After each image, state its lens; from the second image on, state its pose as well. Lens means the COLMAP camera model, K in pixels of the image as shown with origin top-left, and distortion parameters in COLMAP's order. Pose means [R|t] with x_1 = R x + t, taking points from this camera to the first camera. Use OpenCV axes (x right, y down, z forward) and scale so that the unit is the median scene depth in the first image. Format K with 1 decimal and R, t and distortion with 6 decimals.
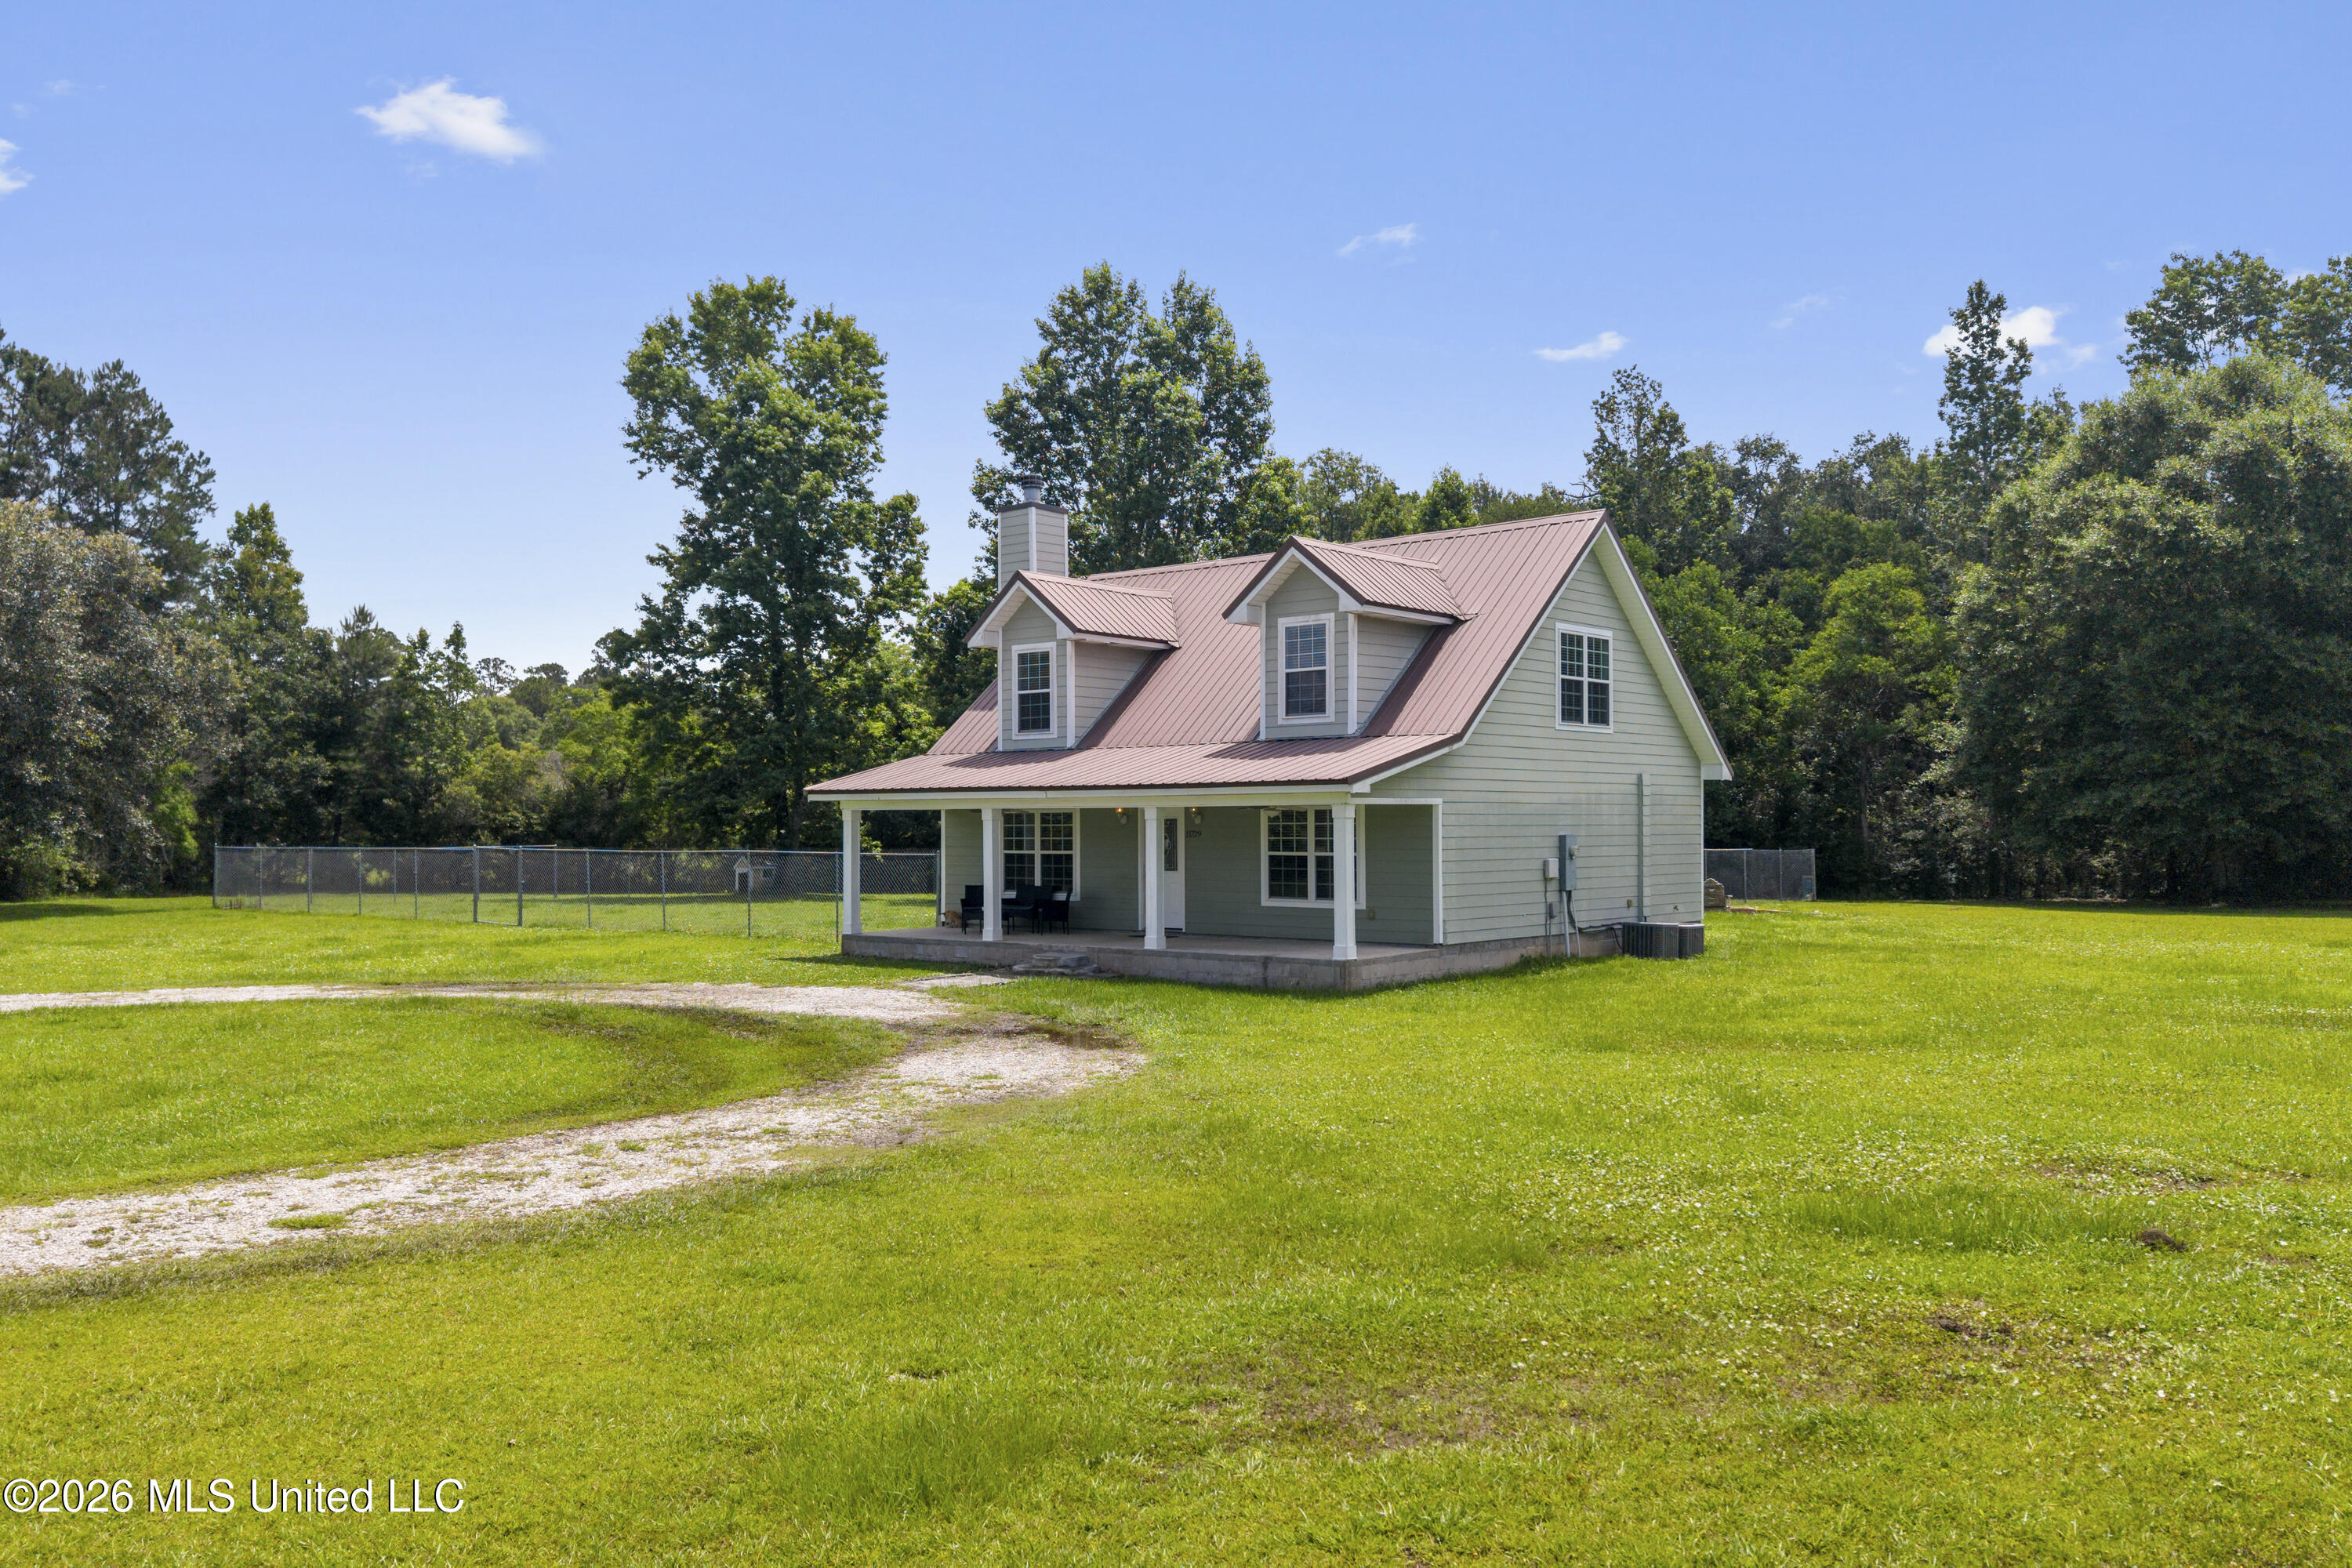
lens RADIAL K [[1858.1, 0, 1178.4], [0, 1858.1, 791.7], [0, 0, 1]] dist [0.059931, -0.086745]
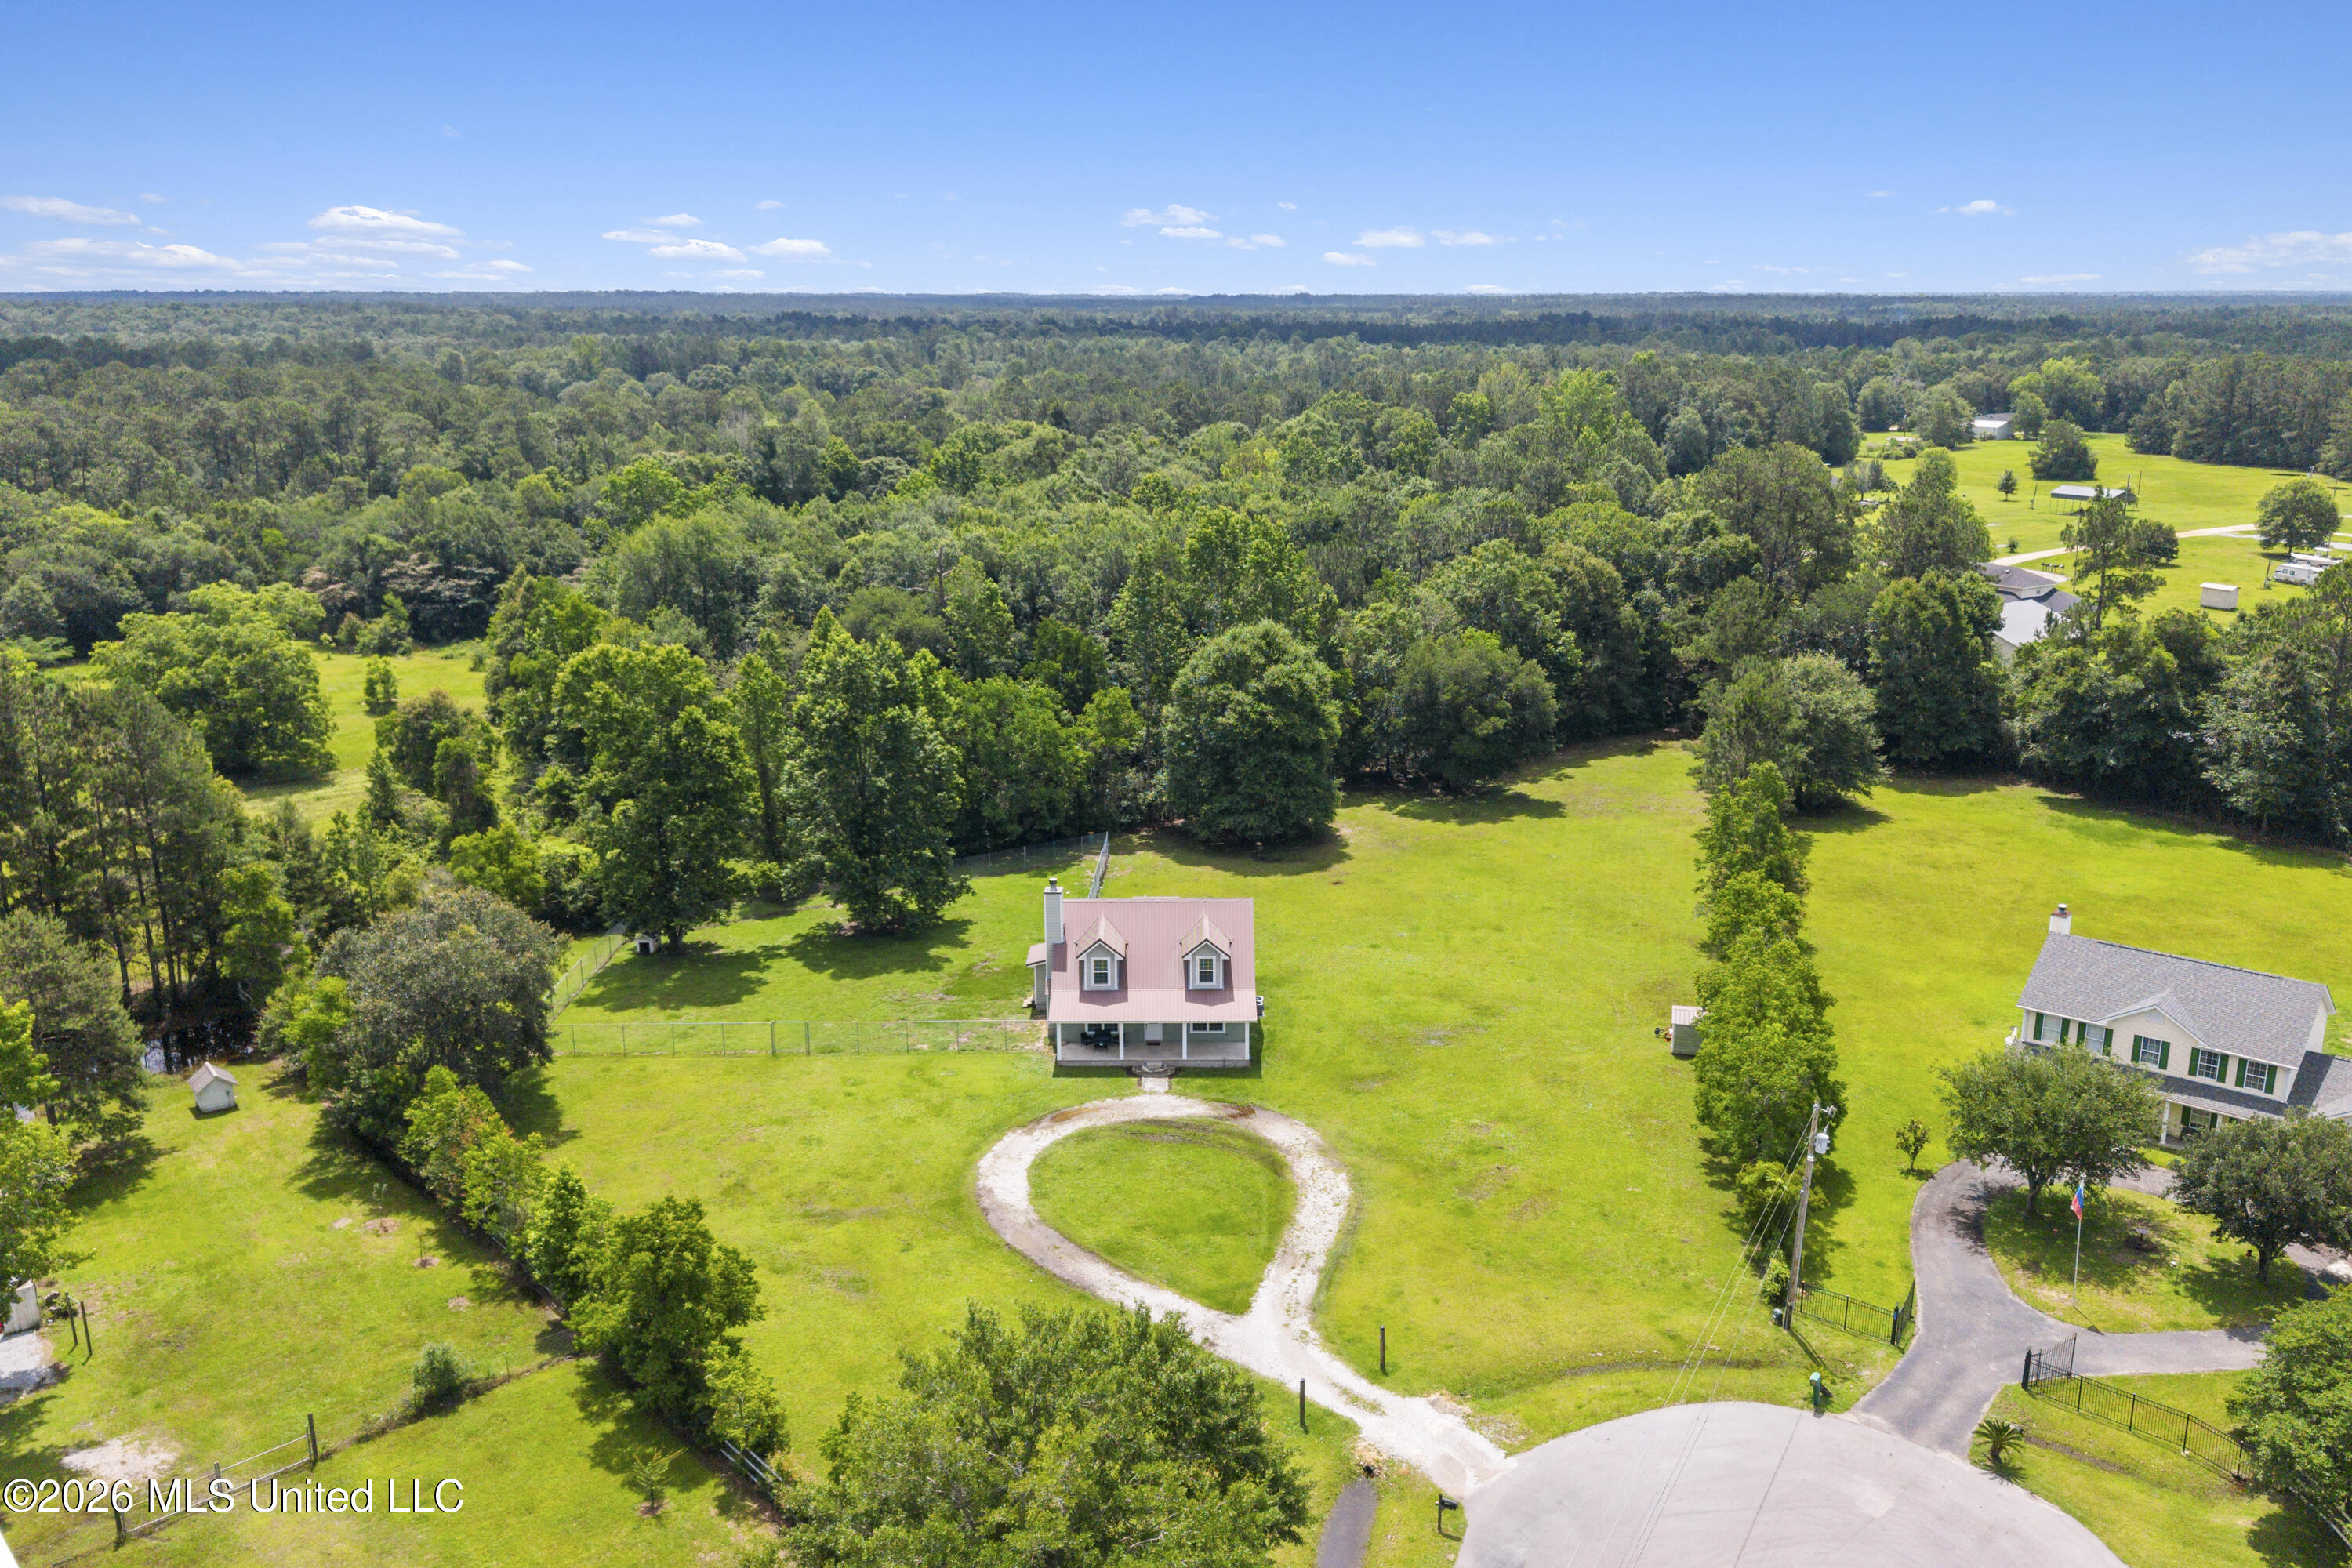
lens RADIAL K [[1858.1, 0, 1171.2], [0, 1858.1, 781.3], [0, 0, 1]] dist [0.059931, -0.086745]
pose [[0.772324, -0.160054, 0.614734, -1.135523], [-0.009721, 0.964646, 0.263370, -0.726456], [-0.635154, -0.209383, 0.743464, -0.822595]]
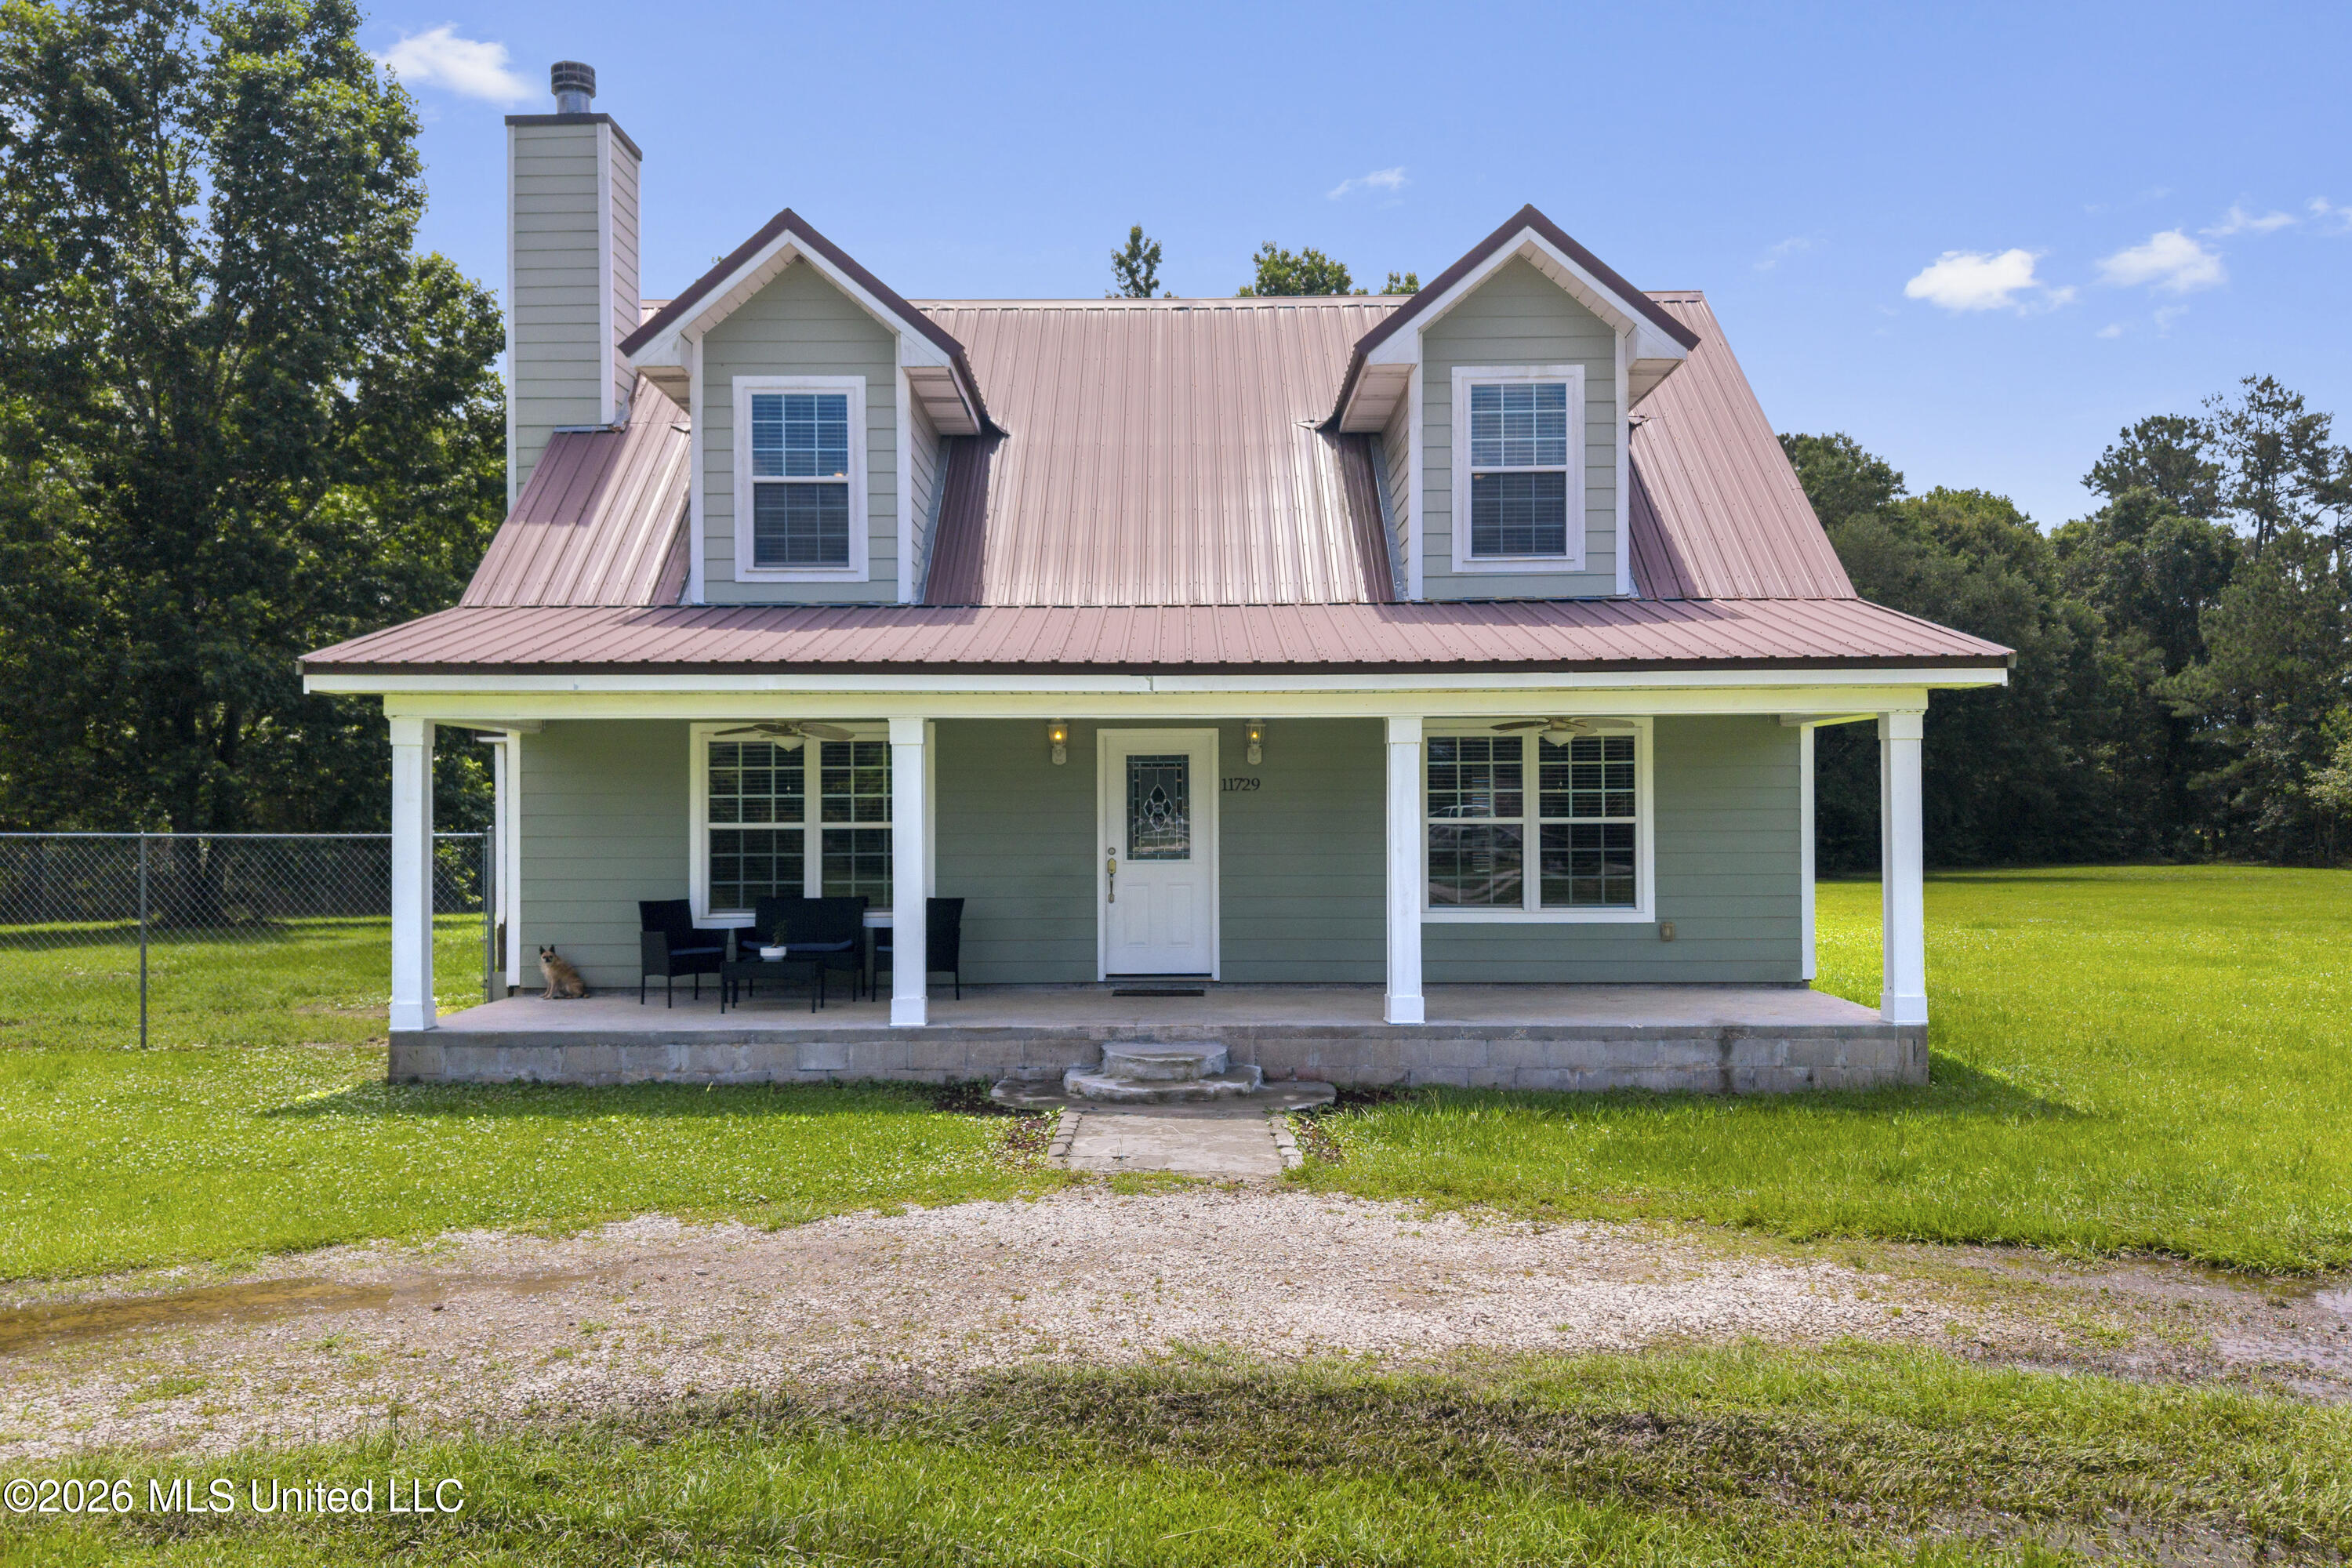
lens RADIAL K [[1858.1, 0, 1173.4], [0, 1858.1, 794.4], [0, 0, 1]] dist [0.059931, -0.086745]
pose [[0.771919, 0.009991, 0.635642, -0.182349], [-0.009315, 0.999947, -0.004405, 0.015728], [-0.635652, -0.002521, 0.771972, 0.351698]]
